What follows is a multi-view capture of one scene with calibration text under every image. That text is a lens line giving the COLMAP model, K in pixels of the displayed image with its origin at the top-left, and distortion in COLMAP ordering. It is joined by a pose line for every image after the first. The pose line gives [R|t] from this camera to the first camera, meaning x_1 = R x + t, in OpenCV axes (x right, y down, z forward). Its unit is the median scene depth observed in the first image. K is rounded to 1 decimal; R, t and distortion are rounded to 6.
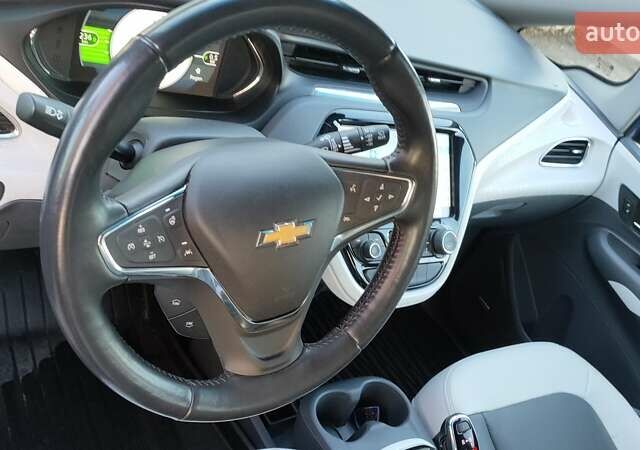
lens RADIAL K [[627.8, 0, 316.7], [0, 627.8, 223.7], [0, 0, 1]] dist [0.058169, 0.000000]
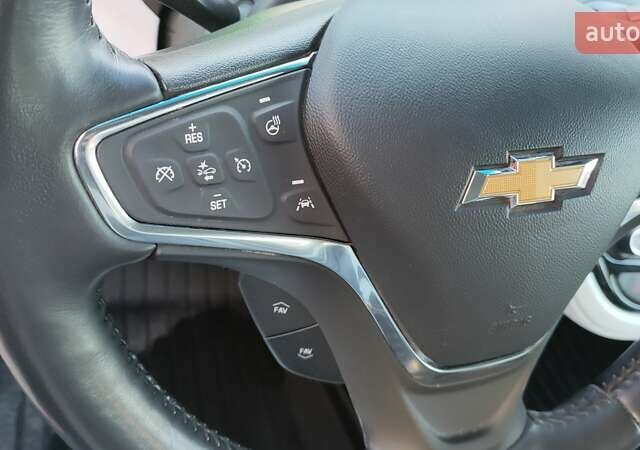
lens RADIAL K [[627.8, 0, 319.7], [0, 627.8, 225.6], [0, 0, 1]] dist [0.058169, 0.000000]
pose [[0.965850, 0.084435, -0.244957, -0.085408], [-0.076699, 0.996212, 0.040969, 0.041897], [0.247489, -0.020782, 0.968668, 0.575561]]
